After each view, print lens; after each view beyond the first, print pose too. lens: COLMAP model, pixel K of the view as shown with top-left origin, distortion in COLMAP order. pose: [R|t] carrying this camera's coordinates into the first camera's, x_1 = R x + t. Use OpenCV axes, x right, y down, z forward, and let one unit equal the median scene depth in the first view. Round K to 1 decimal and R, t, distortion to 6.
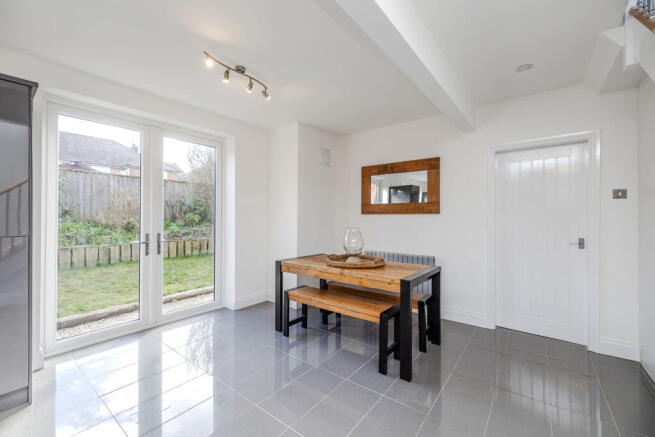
lens RADIAL K [[273.3, 0, 329.3], [0, 273.3, 216.6], [0, 0, 1]] dist [0.000220, 0.000264]
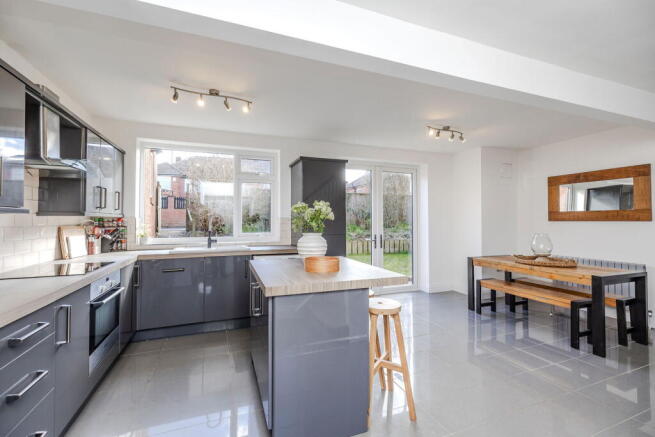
lens RADIAL K [[273.3, 0, 323.3], [0, 273.3, 216.2], [0, 0, 1]] dist [0.000220, 0.000264]
pose [[0.845312, -0.011430, -0.534151, -0.078433], [0.002621, 0.999848, -0.017248, -0.018125], [0.534266, 0.013180, 0.845213, -0.527257]]
